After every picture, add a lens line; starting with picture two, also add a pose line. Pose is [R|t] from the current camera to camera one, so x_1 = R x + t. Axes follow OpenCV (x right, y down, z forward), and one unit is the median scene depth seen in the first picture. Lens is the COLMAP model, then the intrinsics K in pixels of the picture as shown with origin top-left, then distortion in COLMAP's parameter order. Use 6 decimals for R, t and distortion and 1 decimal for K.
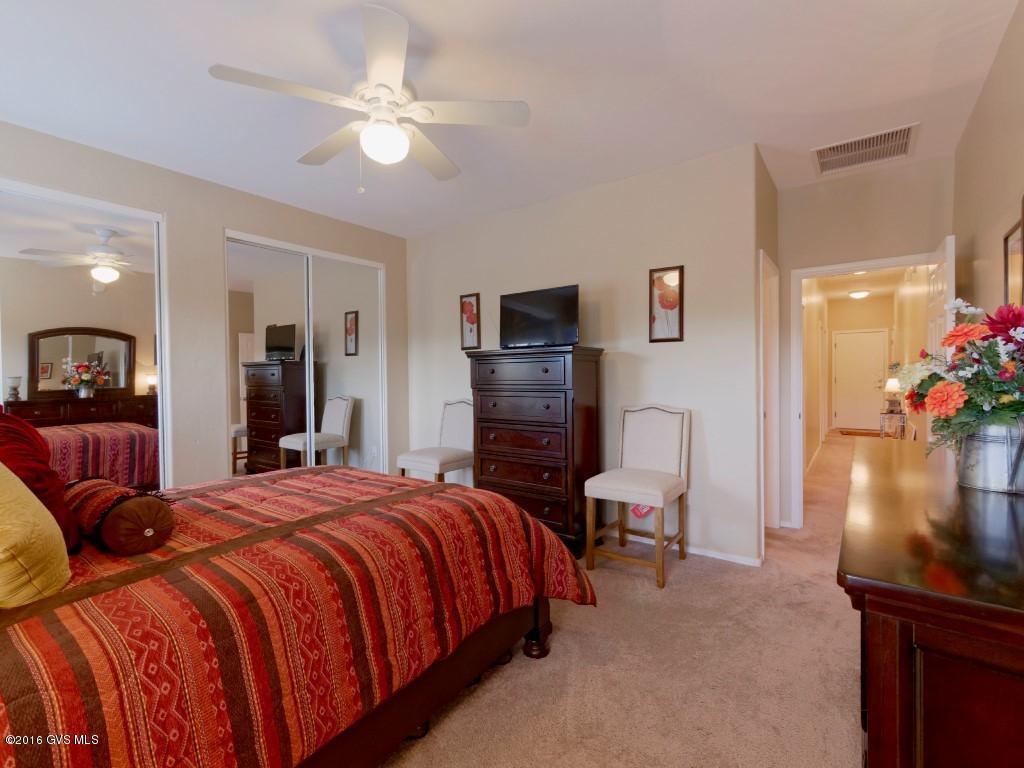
lens RADIAL K [[463.1, 0, 518.2], [0, 463.1, 382.0], [0, 0, 1]] dist [0.000059, -0.000049]
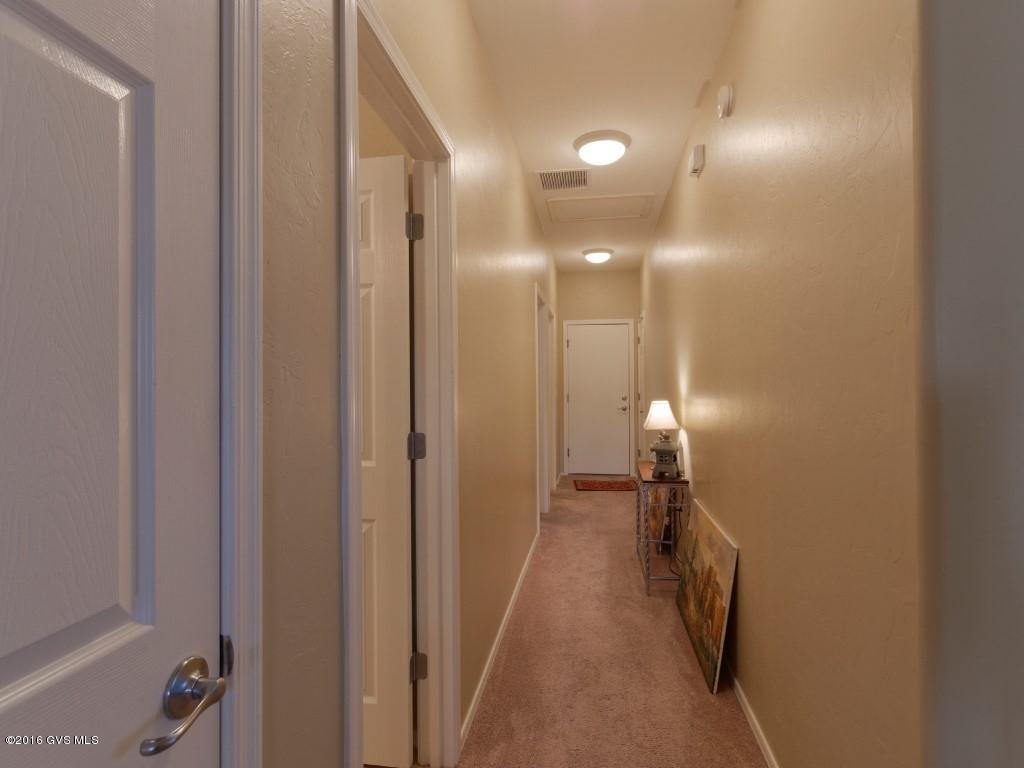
lens RADIAL K [[536.2, 0, 512.0], [0, 536.2, 384.0], [0, 0, 1]] dist [0.000017, -0.000005]
pose [[0.886788, 0.005082, 0.462148, 0.286322], [0.002962, 0.999857, -0.016679, -0.010675], [-0.462166, 0.016159, 0.886646, 0.395725]]
